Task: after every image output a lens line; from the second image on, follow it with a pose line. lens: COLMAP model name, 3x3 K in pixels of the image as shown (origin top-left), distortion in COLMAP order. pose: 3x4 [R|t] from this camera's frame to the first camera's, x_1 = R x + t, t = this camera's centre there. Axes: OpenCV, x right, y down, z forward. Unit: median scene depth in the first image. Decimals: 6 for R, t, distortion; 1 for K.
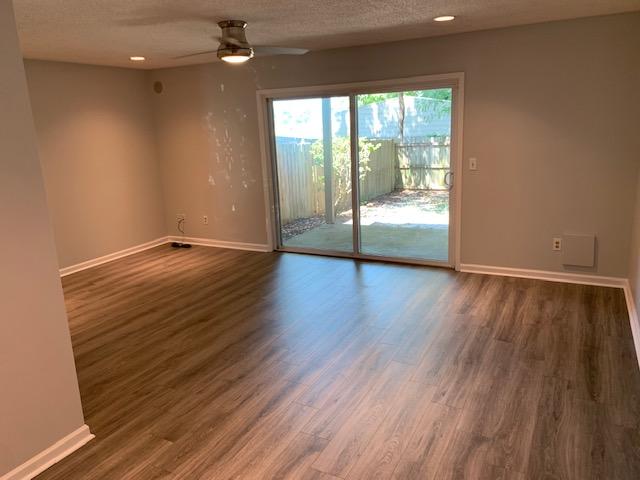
lens RADIAL K [[488.3, 0, 315.8], [0, 488.3, 237.1], [0, 0, 1]] dist [0.045589, -0.052855]
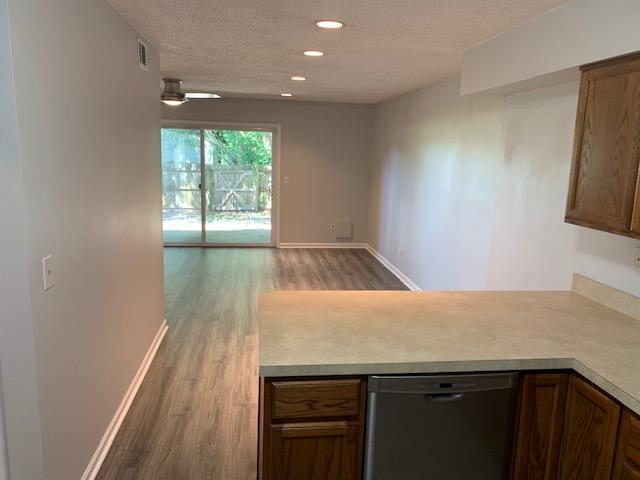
lens RADIAL K [[488.3, 0, 335.0], [0, 488.3, 236.3], [0, 0, 1]] dist [0.045589, -0.052855]
pose [[0.791714, -0.032430, 0.610031, -0.500562], [0.069982, 0.996831, -0.037831, 0.100592], [-0.606870, 0.072642, 0.791474, -0.337546]]
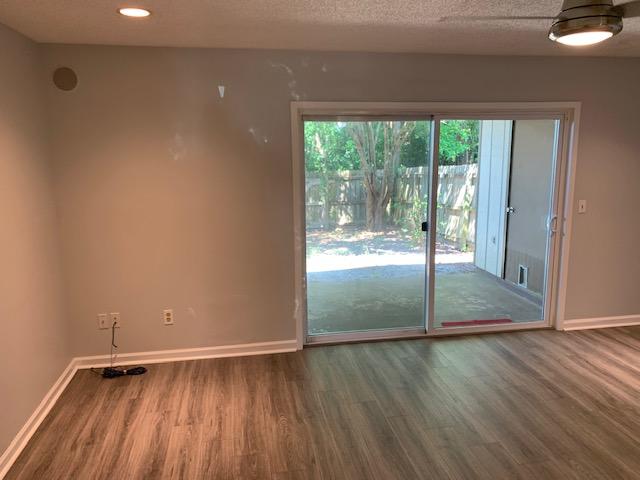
lens RADIAL K [[488.3, 0, 317.3], [0, 488.3, 238.8], [0, 0, 1]] dist [0.045589, -0.052855]
pose [[0.787157, -0.076005, 0.612051, -0.540482], [0.117735, 0.992646, -0.028151, -0.111167], [-0.605411, 0.094219, 0.790317, 0.542910]]
